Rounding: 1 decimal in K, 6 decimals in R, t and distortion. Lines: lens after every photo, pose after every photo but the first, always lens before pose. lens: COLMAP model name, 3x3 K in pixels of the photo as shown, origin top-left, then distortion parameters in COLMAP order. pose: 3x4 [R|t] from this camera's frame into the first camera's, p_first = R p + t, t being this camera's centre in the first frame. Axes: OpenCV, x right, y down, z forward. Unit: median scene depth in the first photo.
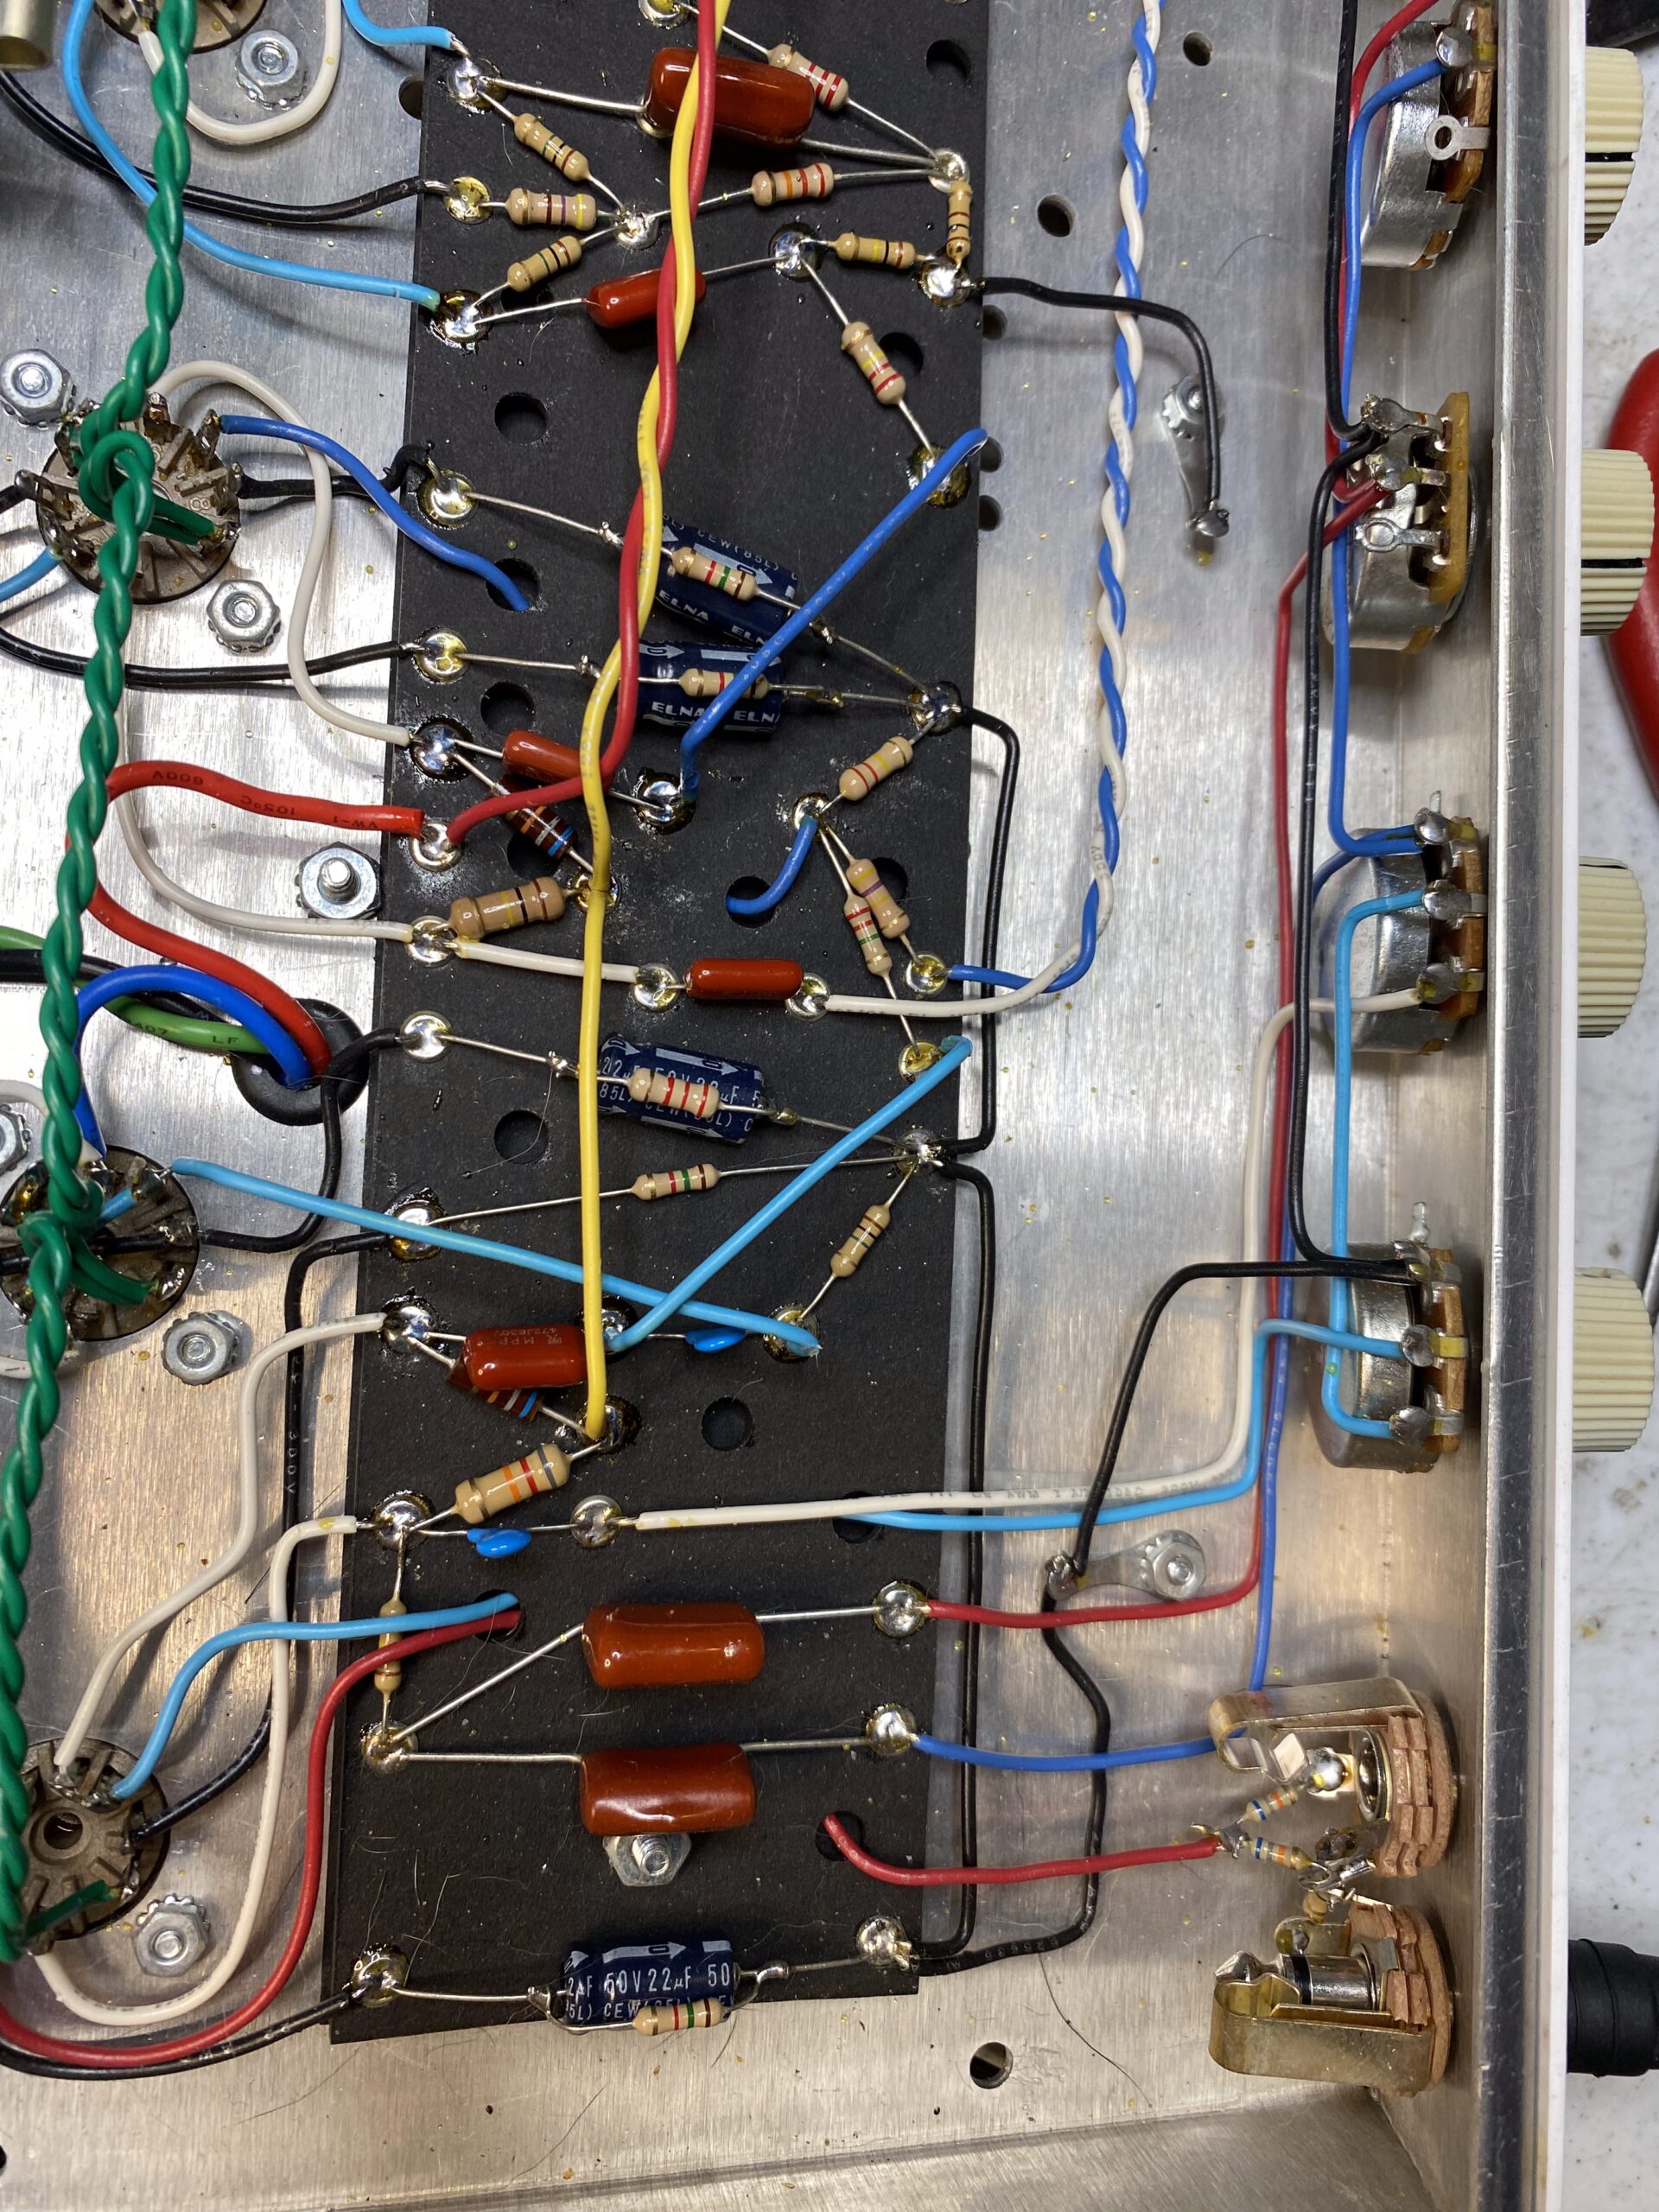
lens RADIAL K [[1693.2, 0, 855.2], [0, 1693.2, 1102.5], [0, 0, 1]] dist [0.076737, -0.080087]
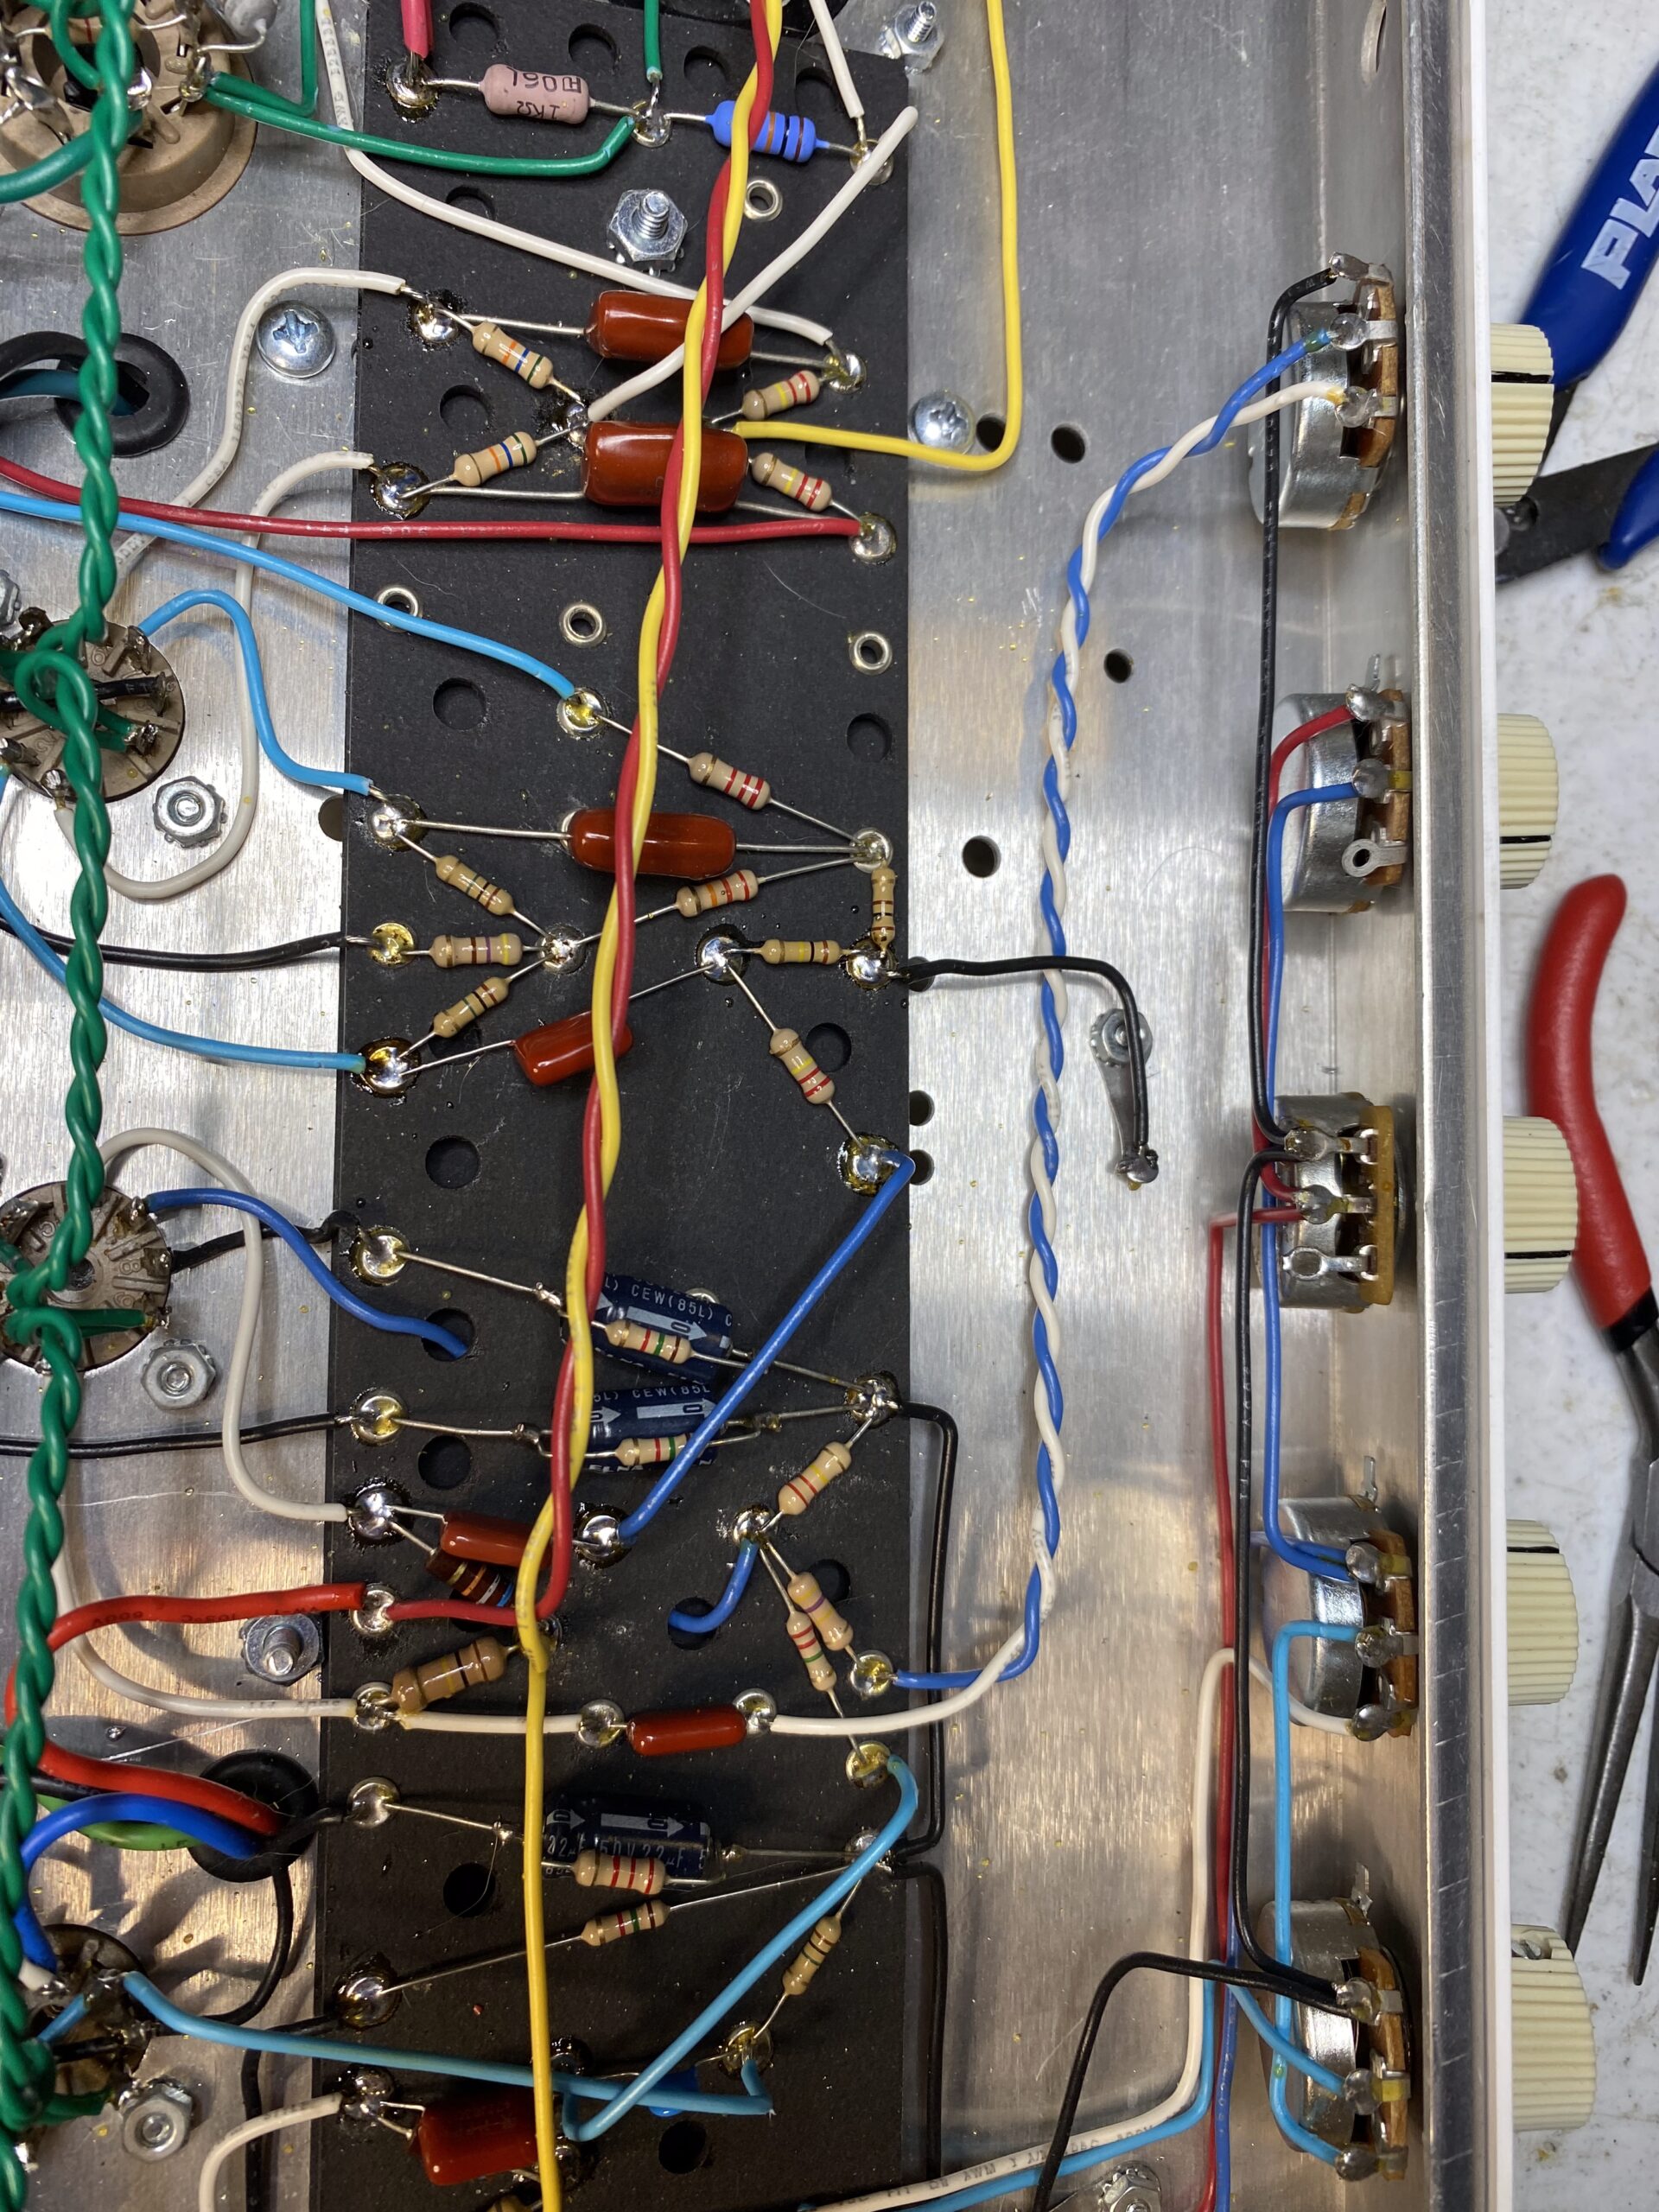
lens RADIAL K [[1647.7, 0, 829.5], [0, 1647.7, 1106.0], [0, 0, 1]] dist [0.041166, -0.072060]
pose [[0.999558, -0.026090, 0.014285, 0.012684], [0.025755, 0.999399, 0.023199, -0.441416], [-0.014881, -0.022821, 0.999629, 0.034440]]
